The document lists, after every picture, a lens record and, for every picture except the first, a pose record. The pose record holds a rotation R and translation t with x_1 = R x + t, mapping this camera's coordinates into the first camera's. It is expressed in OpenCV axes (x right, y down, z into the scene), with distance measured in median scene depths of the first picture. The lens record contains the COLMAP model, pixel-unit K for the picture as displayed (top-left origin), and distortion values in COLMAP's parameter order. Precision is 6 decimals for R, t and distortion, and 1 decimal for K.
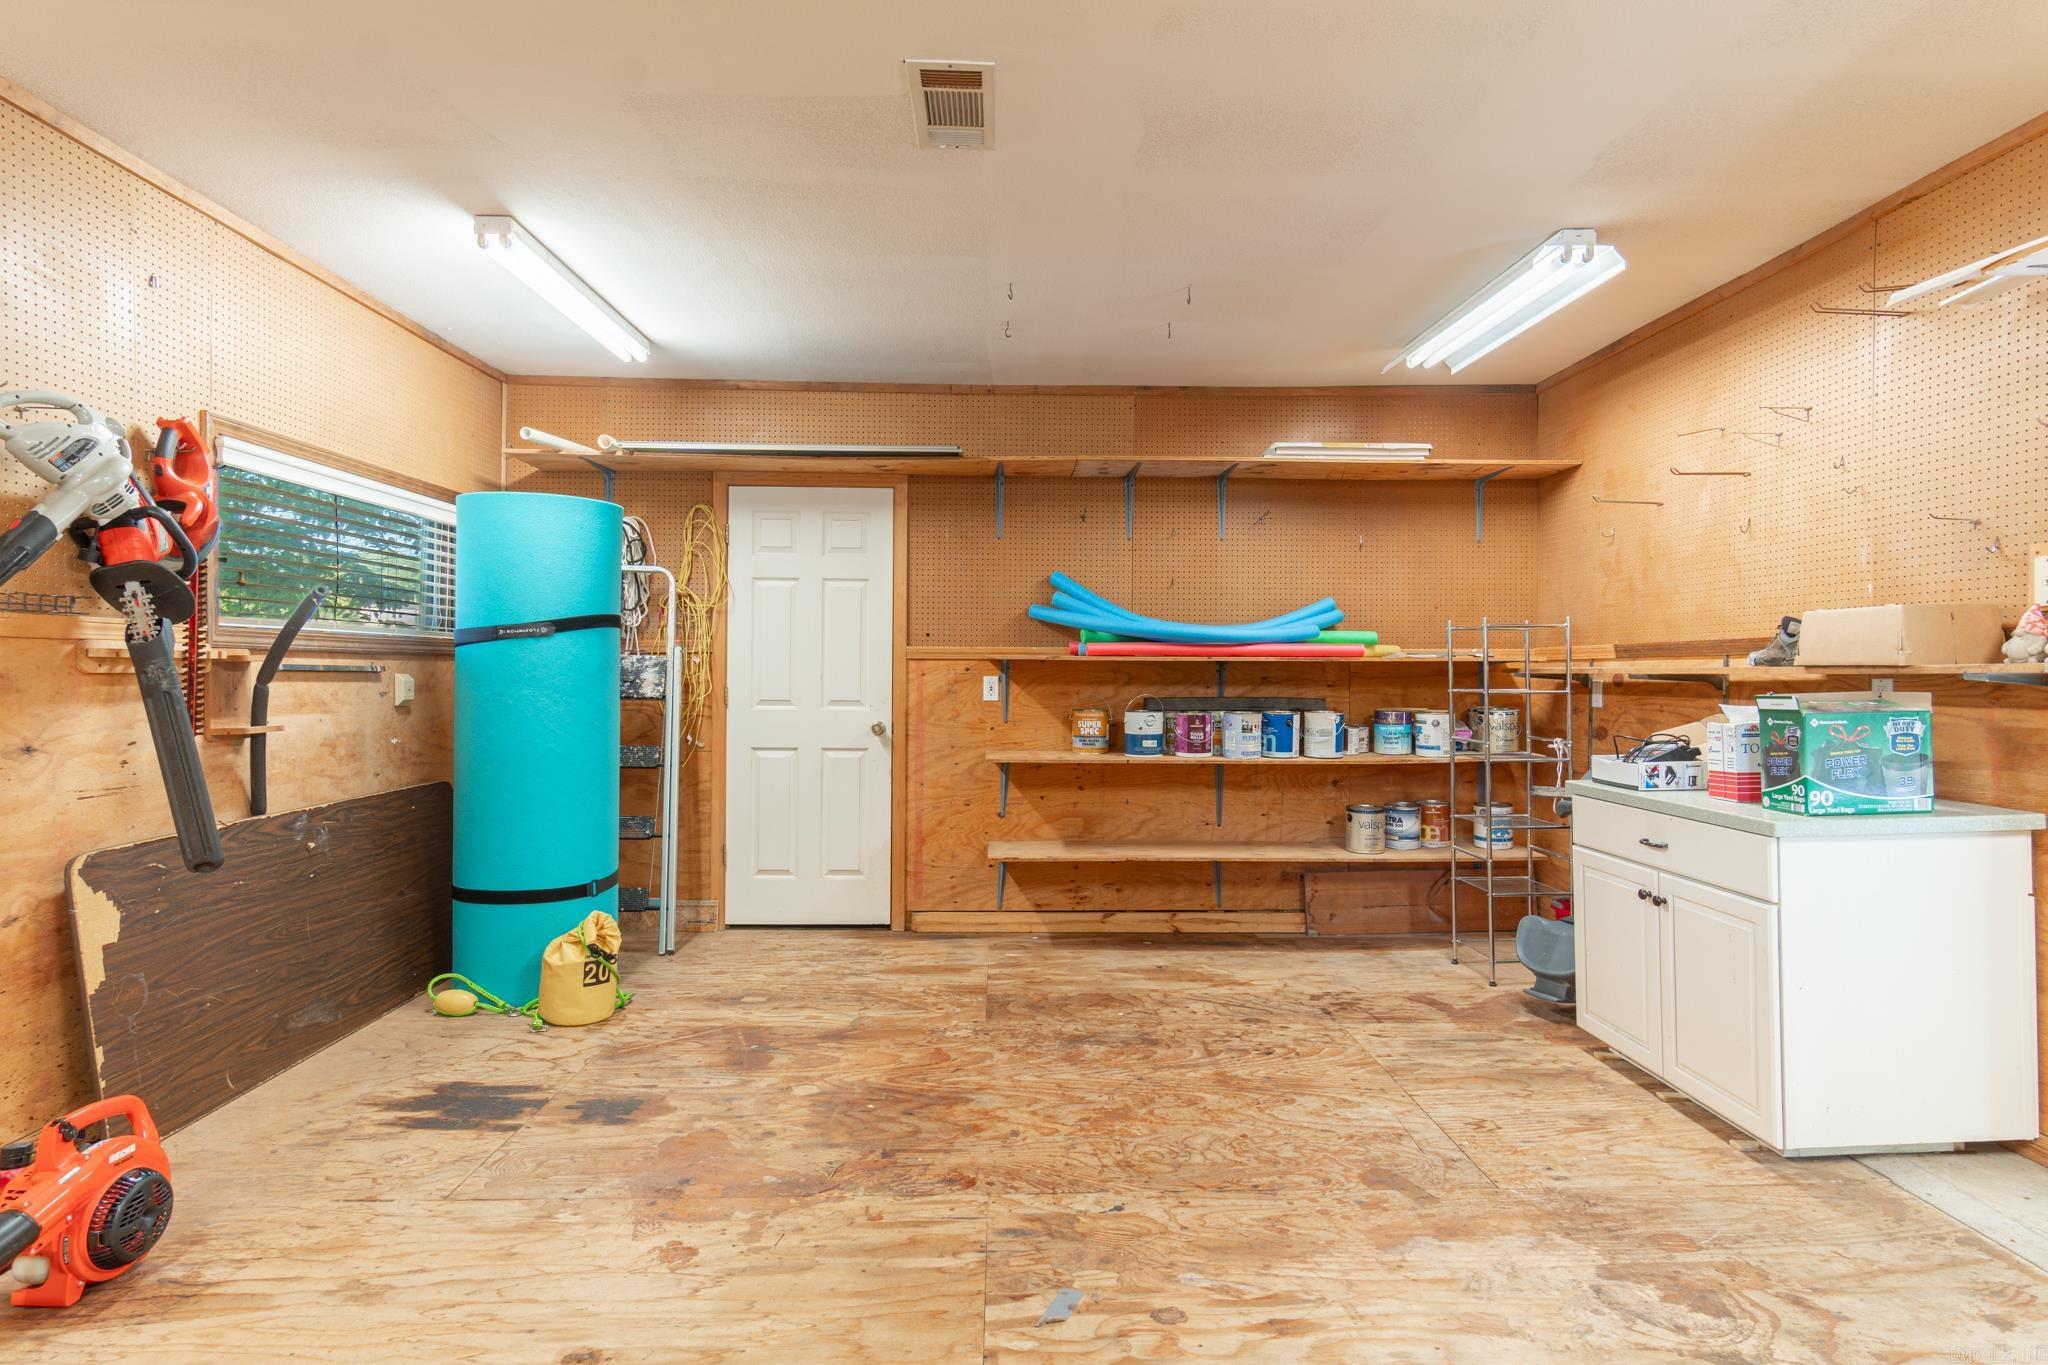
lens RADIAL K [[1107.2, 0, 1025.5], [0, 1107.2, 679.2], [0, 0, 1]] dist [0.005847, 0.000020]
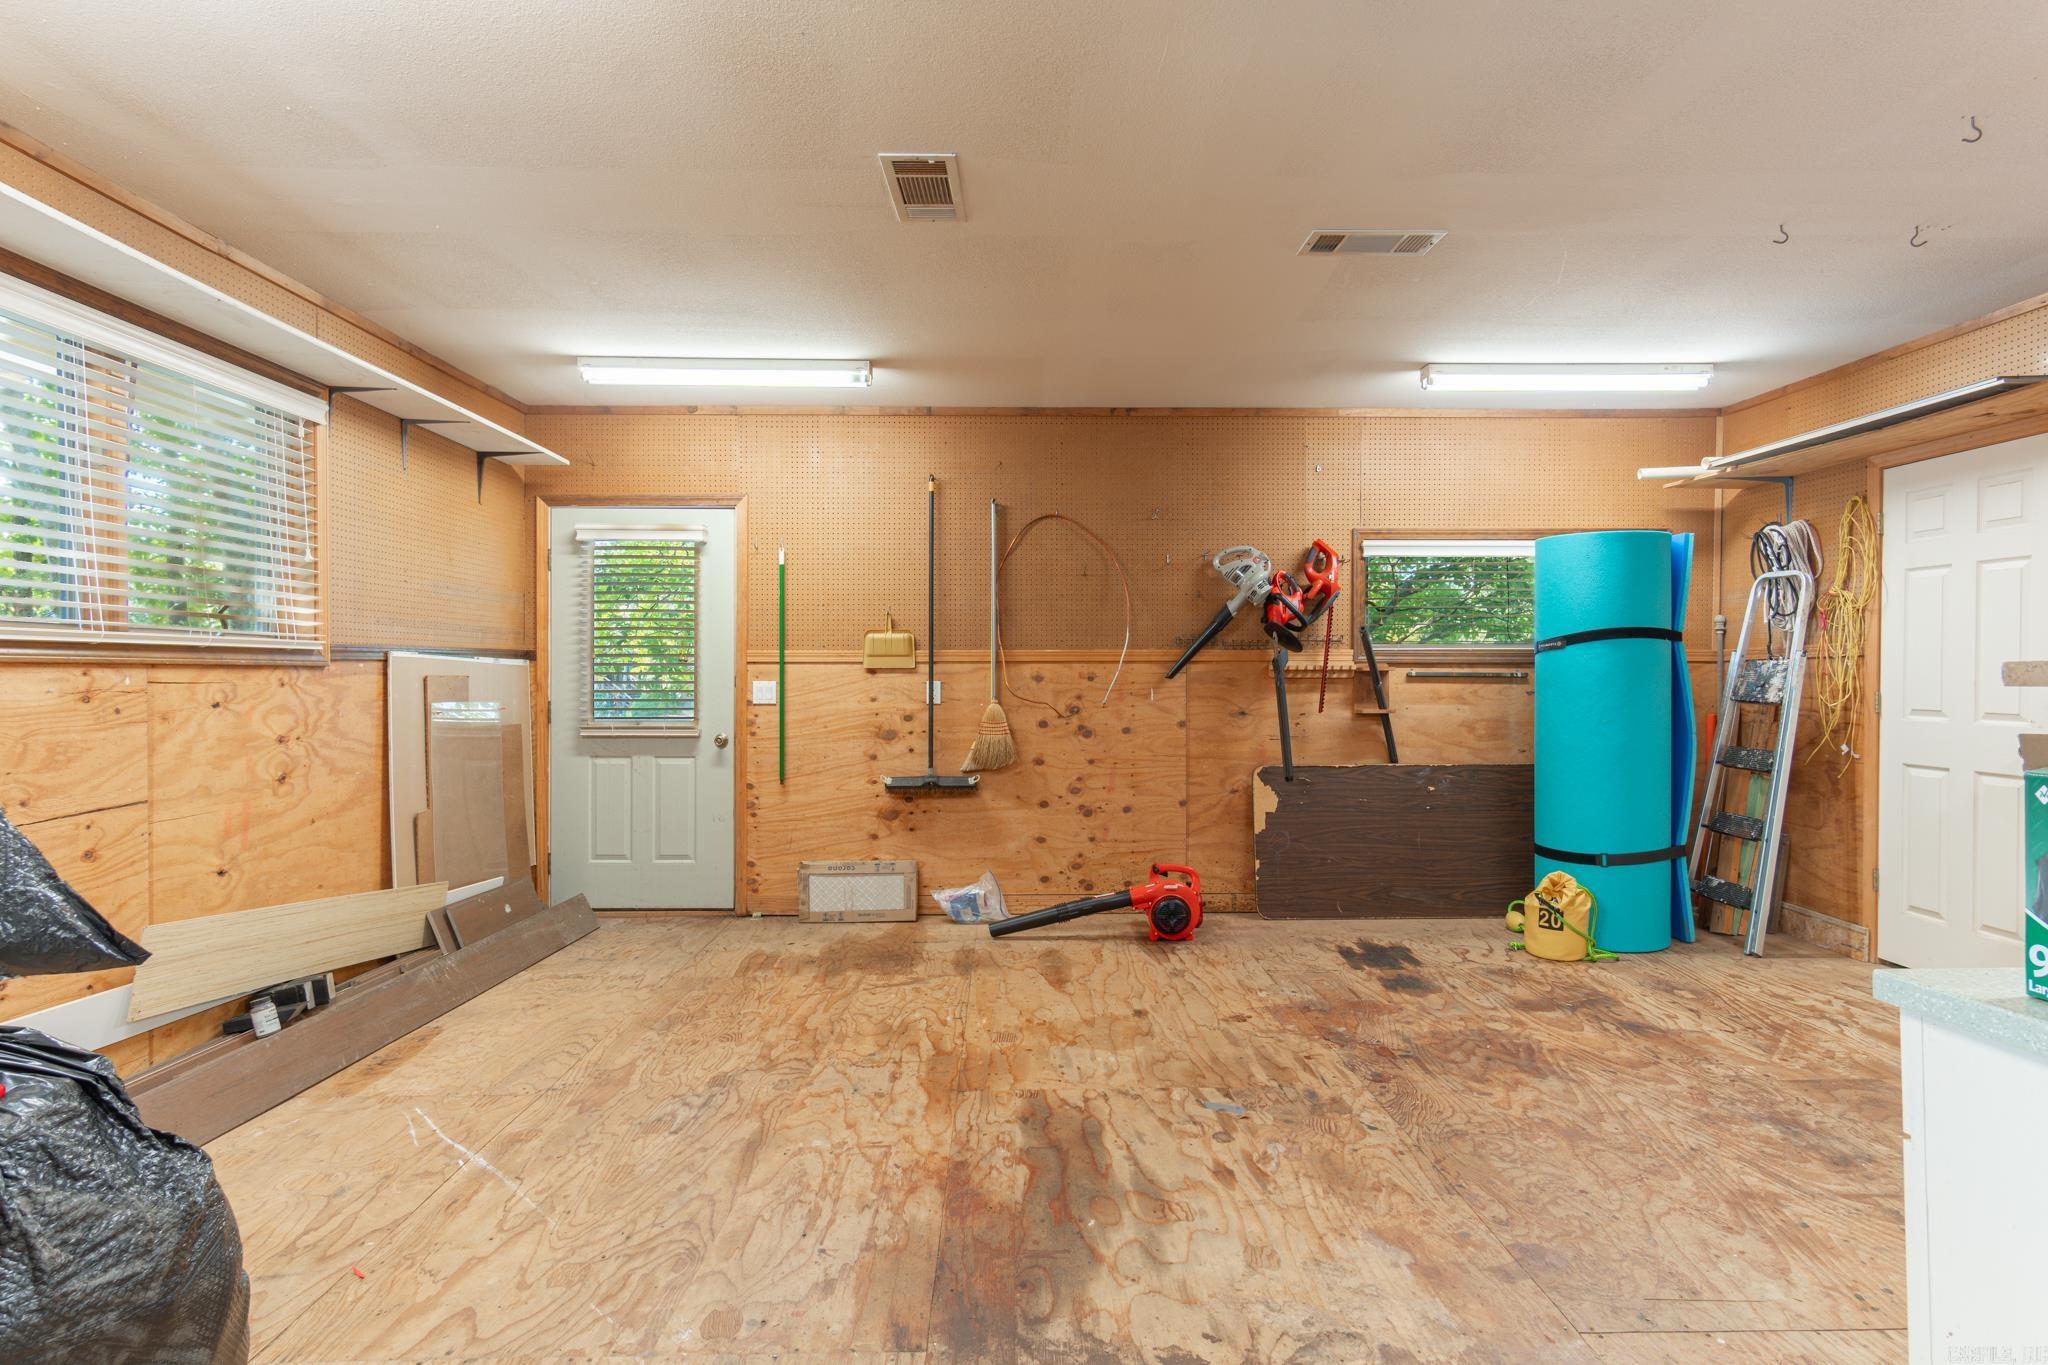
lens RADIAL K [[1107.2, 0, 1024.5], [0, 1107.2, 679.8], [0, 0, 1]] dist [0.005847, 0.000020]
pose [[-0.023815, 0.003488, -0.999710, 1.019336], [-0.005515, 0.999978, 0.003620, -0.005439], [0.999701, 0.005600, -0.023795, 0.517568]]
